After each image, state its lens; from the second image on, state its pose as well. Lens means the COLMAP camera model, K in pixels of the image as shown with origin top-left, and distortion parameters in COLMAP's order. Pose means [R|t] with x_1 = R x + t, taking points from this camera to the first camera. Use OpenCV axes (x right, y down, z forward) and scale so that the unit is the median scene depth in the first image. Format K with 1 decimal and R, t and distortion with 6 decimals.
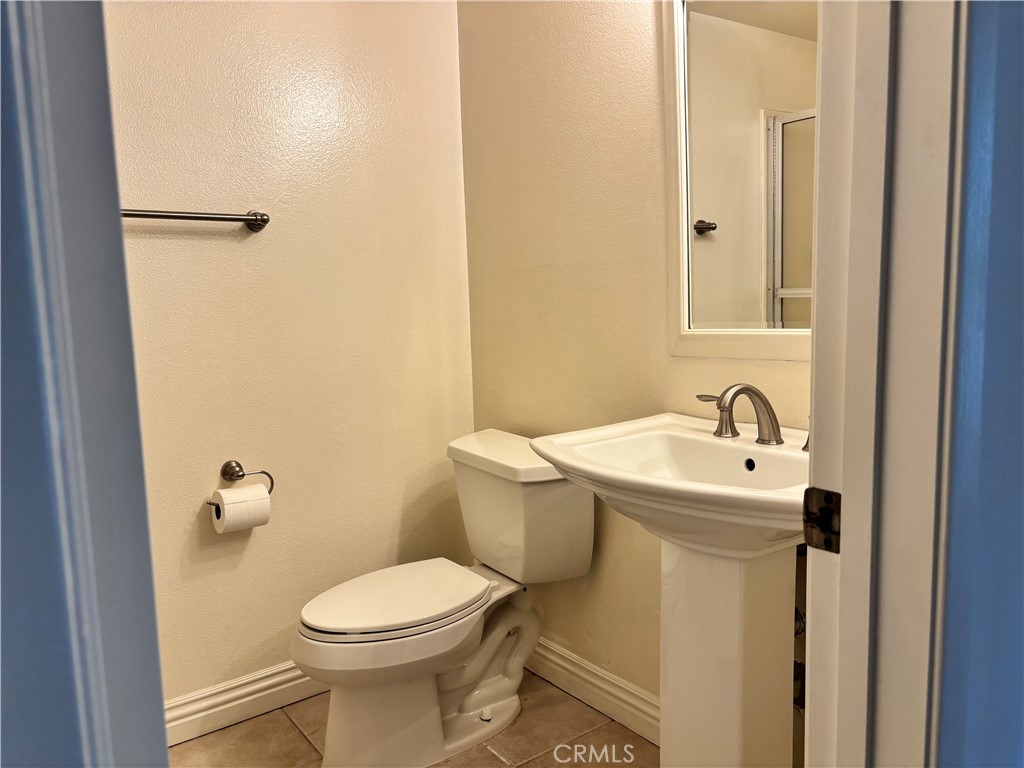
lens RADIAL K [[773.2, 0, 516.3], [0, 773.2, 385.3], [0, 0, 1]] dist [0.044061, -0.029031]
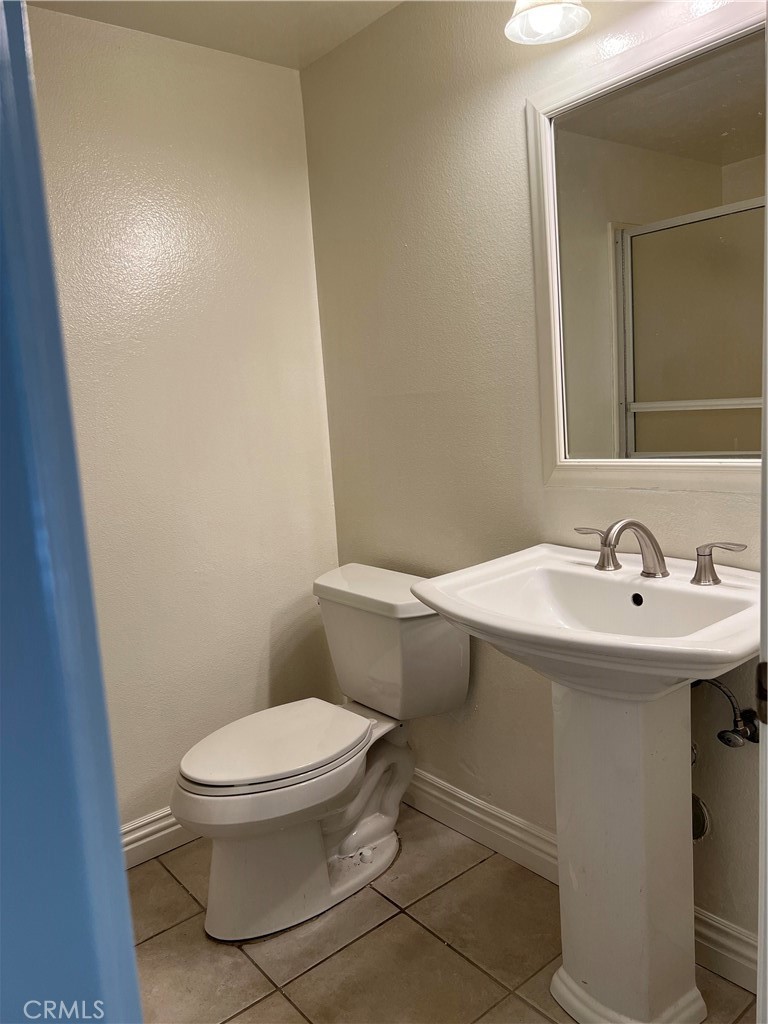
lens RADIAL K [[776.3, 0, 383.8], [0, 776.3, 512.8], [0, 0, 1]] dist [0.057112, -0.034517]
pose [[0.998254, -0.040377, 0.043102, -0.044963], [0.039413, 0.998959, 0.022967, -0.030725], [-0.043985, -0.021228, 0.998807, 0.016134]]
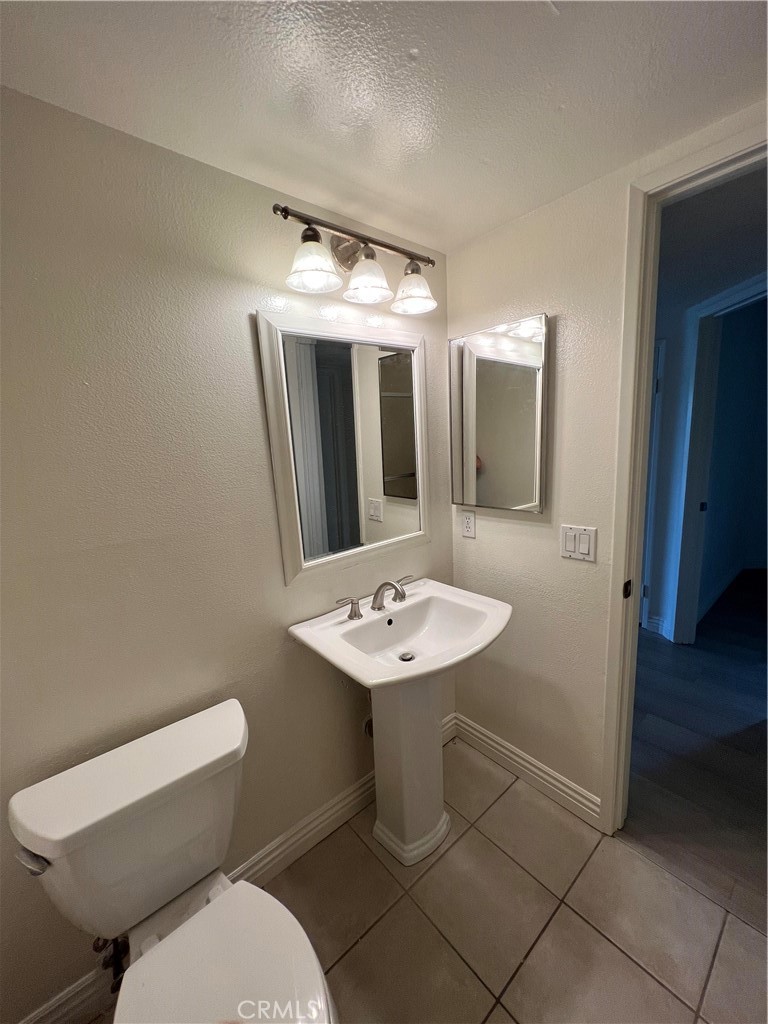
lens RADIAL K [[408.3, 0, 384.8], [0, 408.3, 514.1], [0, 0, 1]] dist [0.000140, 0.000022]
pose [[-0.070782, -0.129410, 0.989062, -0.459711], [0.177231, 0.974141, 0.140141, -0.208481], [-0.981621, 0.185212, -0.046016, 0.735263]]
